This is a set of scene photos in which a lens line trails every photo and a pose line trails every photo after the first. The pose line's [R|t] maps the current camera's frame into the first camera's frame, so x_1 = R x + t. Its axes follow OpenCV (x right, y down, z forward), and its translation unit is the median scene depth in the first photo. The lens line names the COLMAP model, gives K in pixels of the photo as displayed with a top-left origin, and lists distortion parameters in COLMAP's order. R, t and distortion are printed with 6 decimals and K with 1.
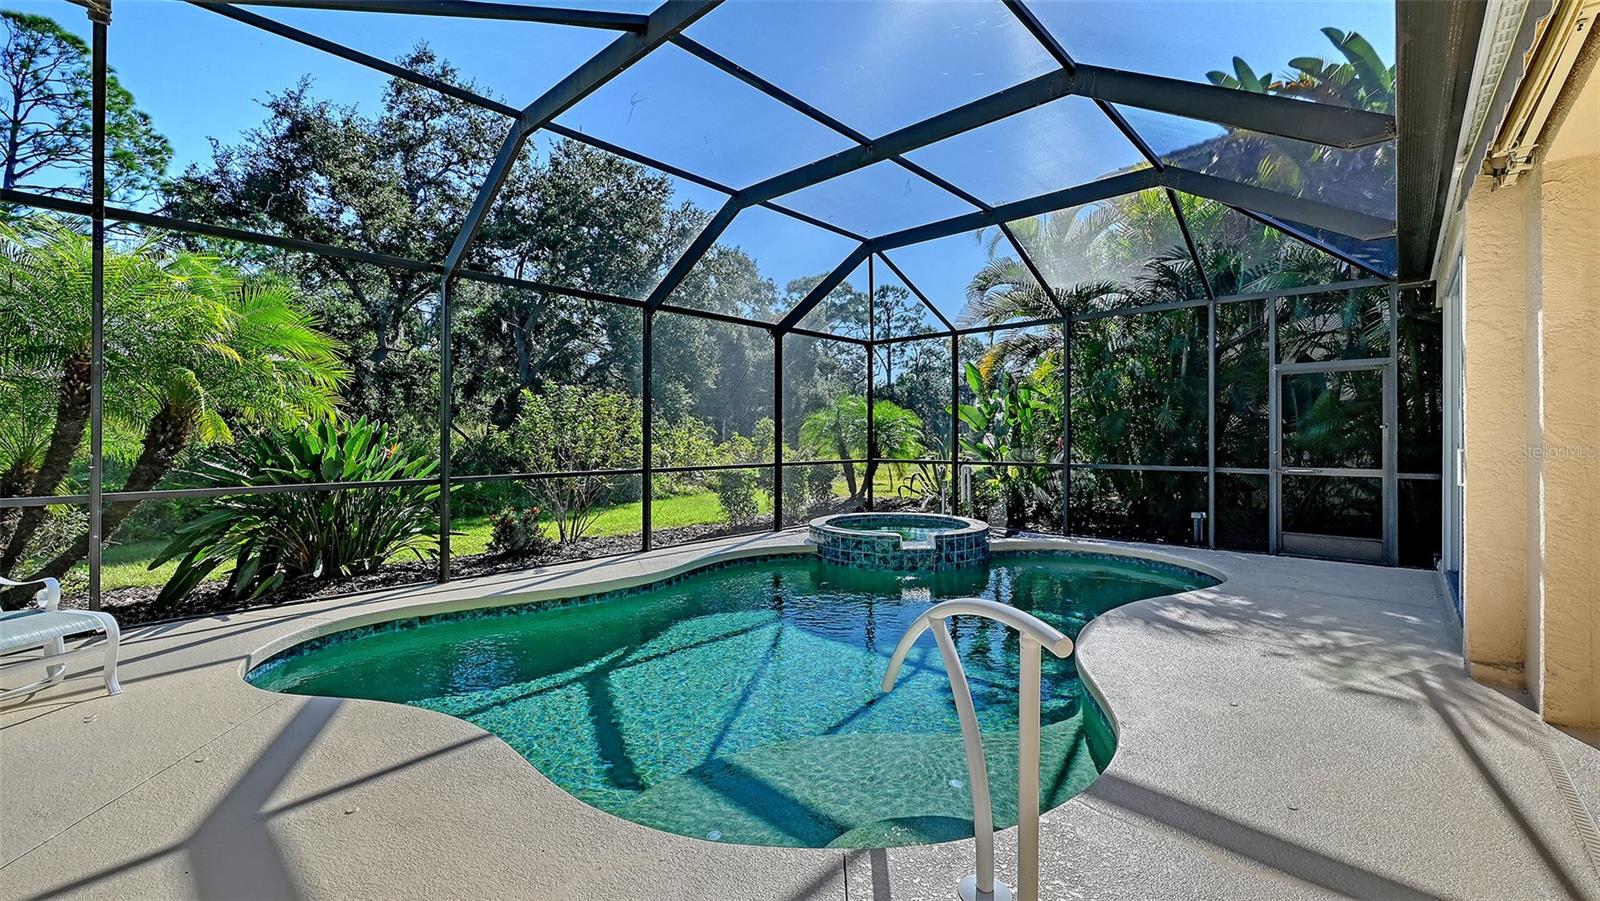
lens RADIAL K [[662.4, 0, 776.6], [0, 662.4, 439.8], [0, 0, 1]] dist [0.000007, -0.000241]
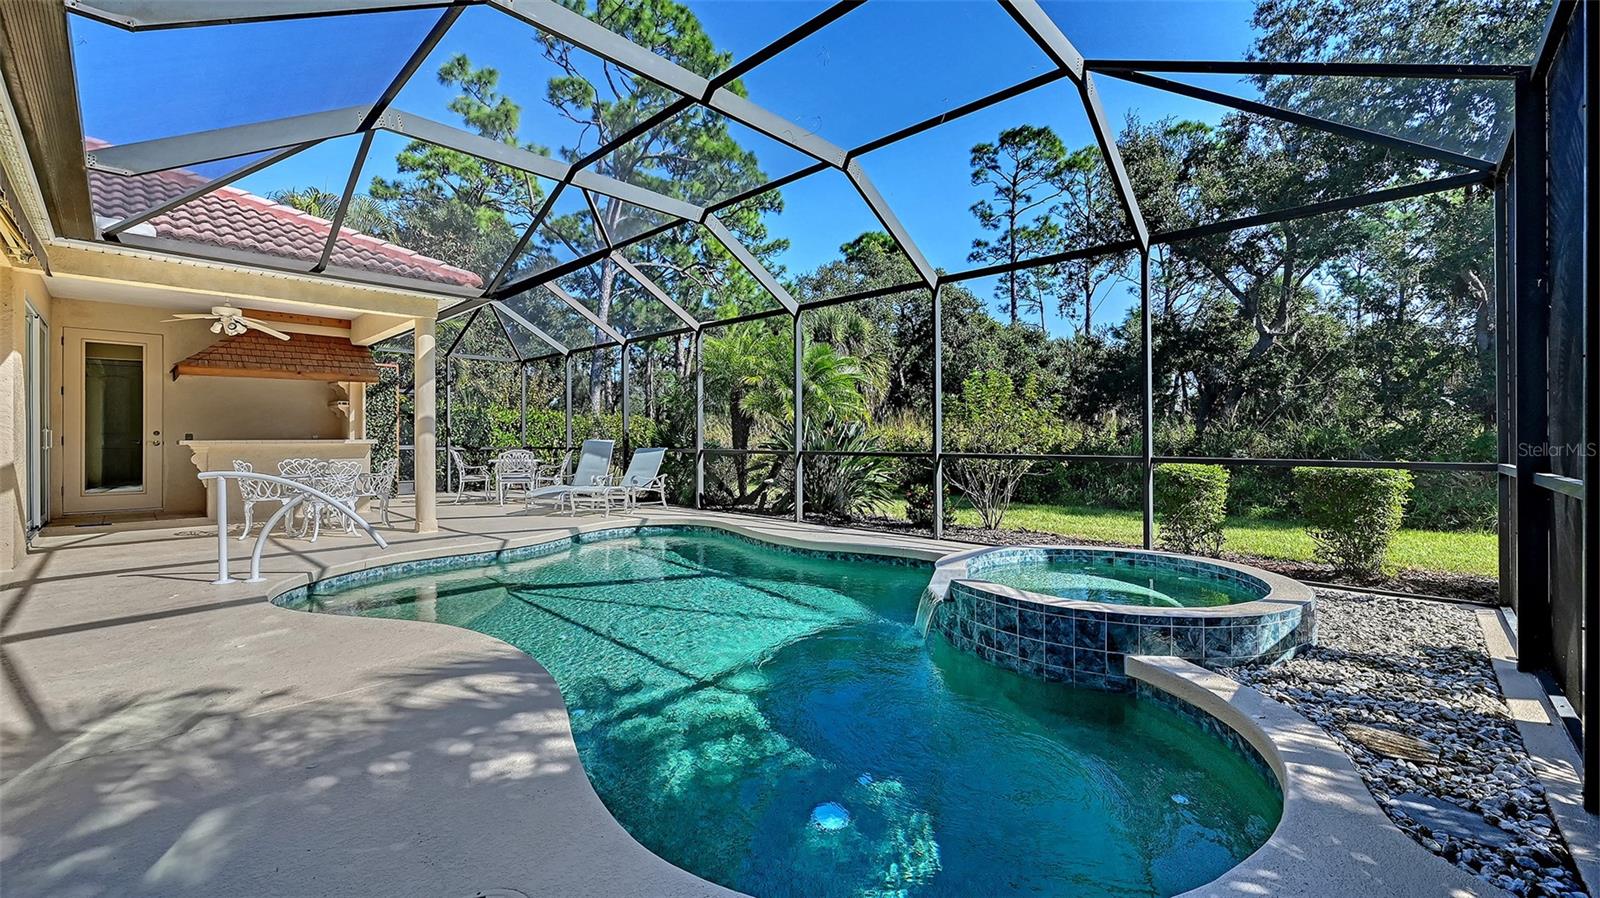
lens RADIAL K [[638.3, 0, 806.3], [0, 638.3, 441.9], [0, 0, 1]] dist [0.000028, 0.000018]
pose [[0.008703, 0.011584, -0.999895, 0.672156], [-0.002450, 0.999930, 0.011563, 0.016330], [0.999959, 0.002349, 0.008731, 0.742972]]
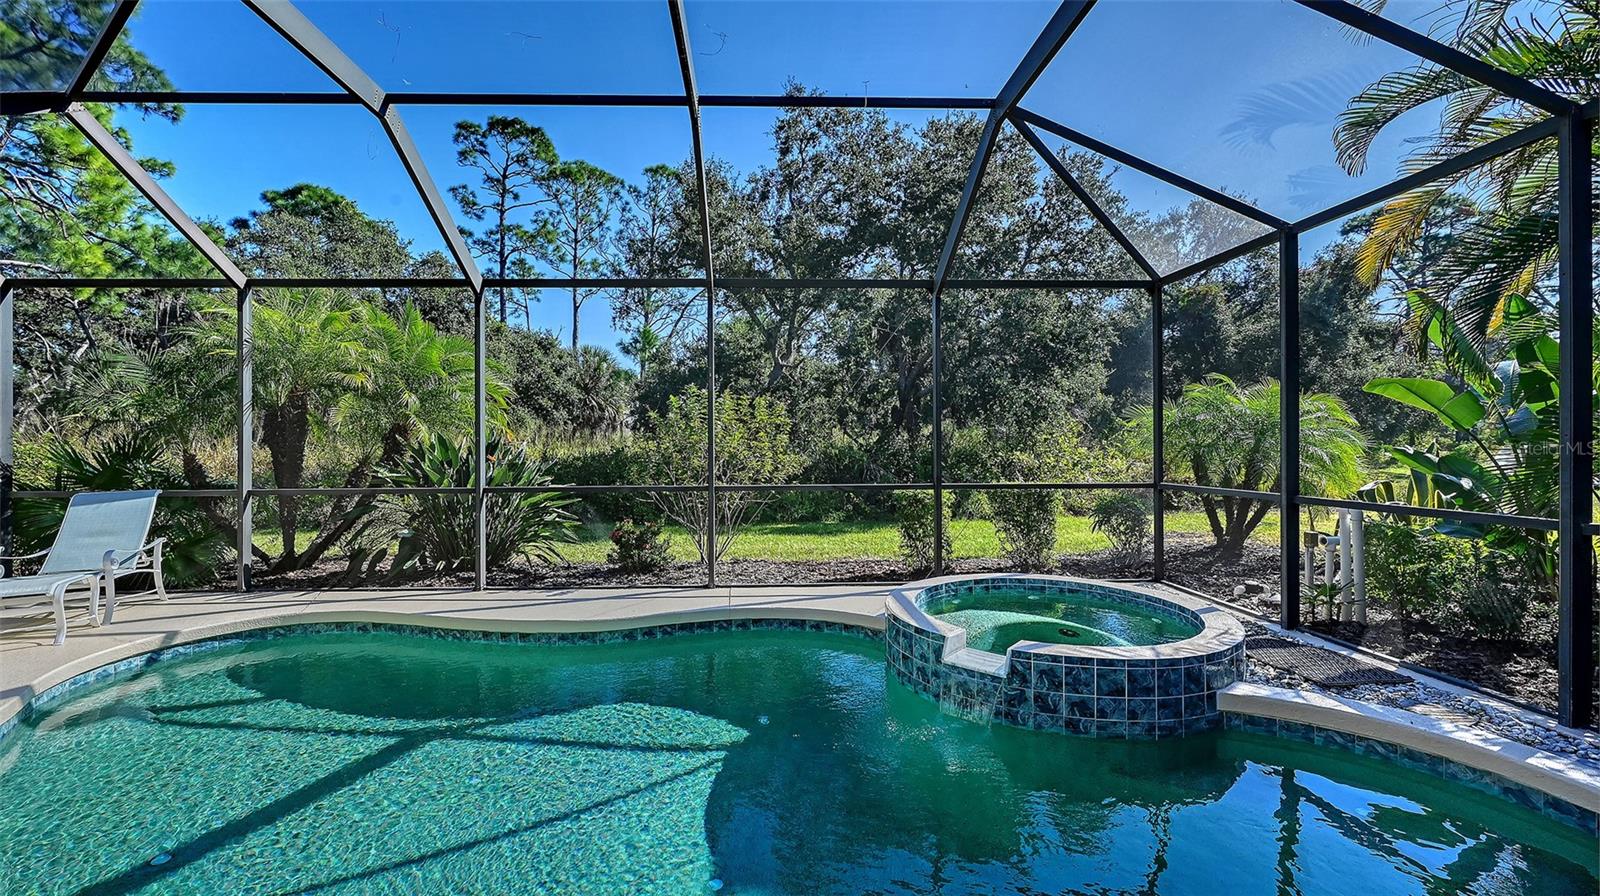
lens RADIAL K [[642.8, 0, 800.0], [0, 642.8, 448.0], [0, 0, 1]] dist [-0.000289, -0.000146]
pose [[0.710099, 0.004748, -0.704086, 0.395321], [-0.000476, 0.999980, 0.006264, -0.007146], [0.704102, -0.004113, 0.710087, 0.471104]]
